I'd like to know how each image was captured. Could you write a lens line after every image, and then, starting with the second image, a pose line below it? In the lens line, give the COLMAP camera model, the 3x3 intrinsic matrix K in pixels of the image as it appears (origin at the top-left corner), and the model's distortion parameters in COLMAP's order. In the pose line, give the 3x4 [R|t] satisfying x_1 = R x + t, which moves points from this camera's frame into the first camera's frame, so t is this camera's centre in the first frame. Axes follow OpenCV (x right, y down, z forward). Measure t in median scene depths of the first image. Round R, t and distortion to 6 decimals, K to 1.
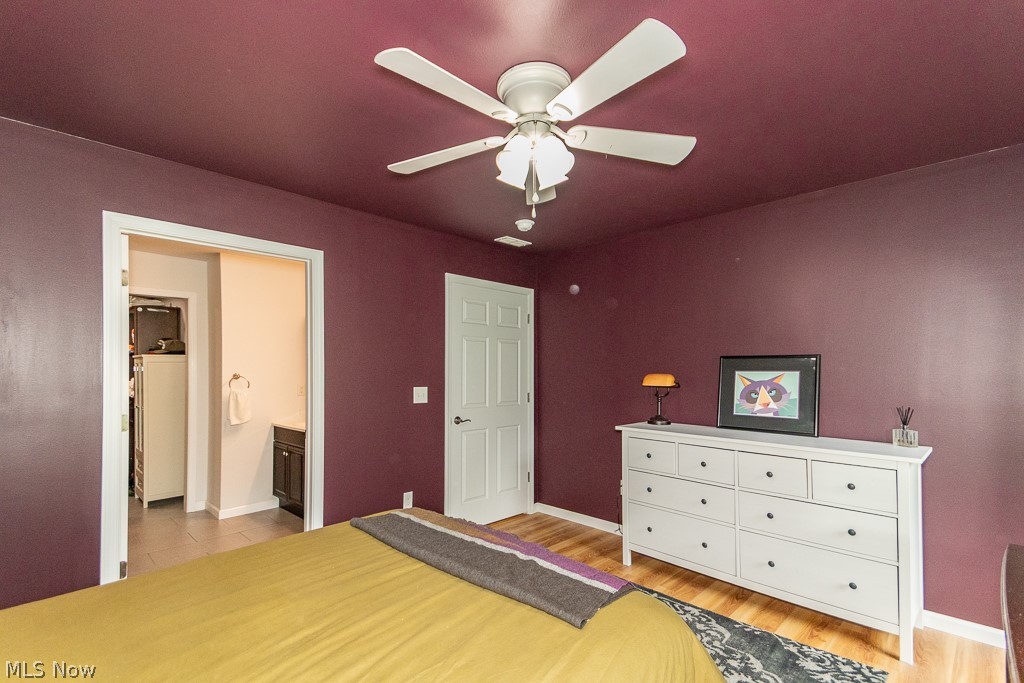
lens RADIAL K [[471.6, 0, 536.7], [0, 471.6, 359.2], [0, 0, 1]] dist [0.040738, 0.000060]
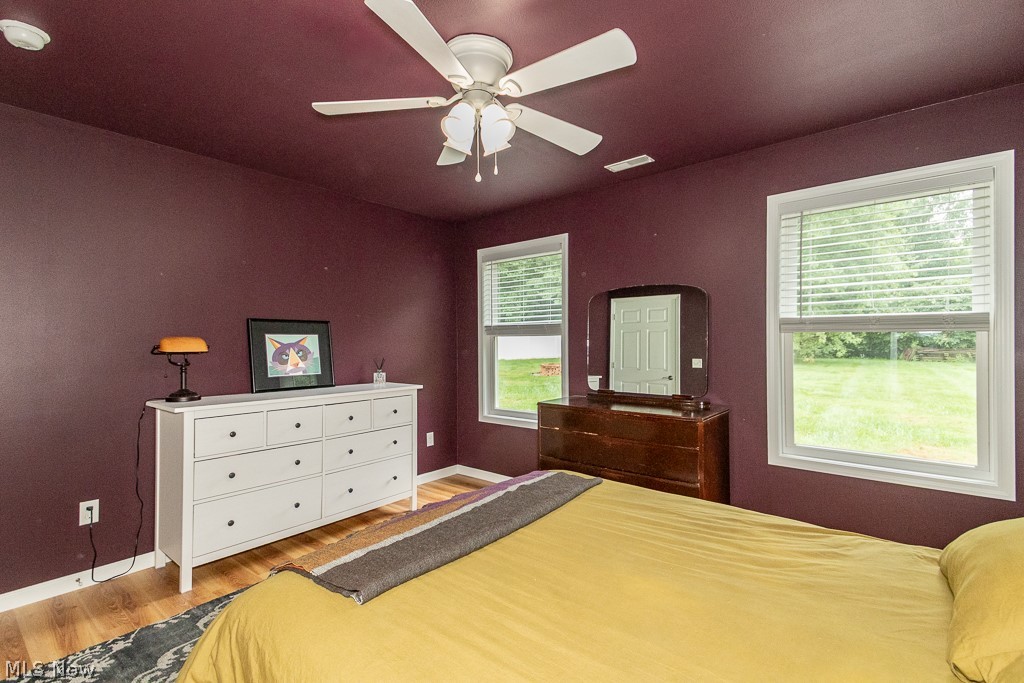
lens RADIAL K [[459.8, 0, 507.0], [0, 459.8, 332.9], [0, 0, 1]] dist [0.033275, -0.000143]
pose [[-0.045820, 0.010652, 0.998893, -0.612445], [-0.022835, 0.999671, -0.011708, 0.023466], [-0.998689, -0.023346, -0.045562, 0.562149]]
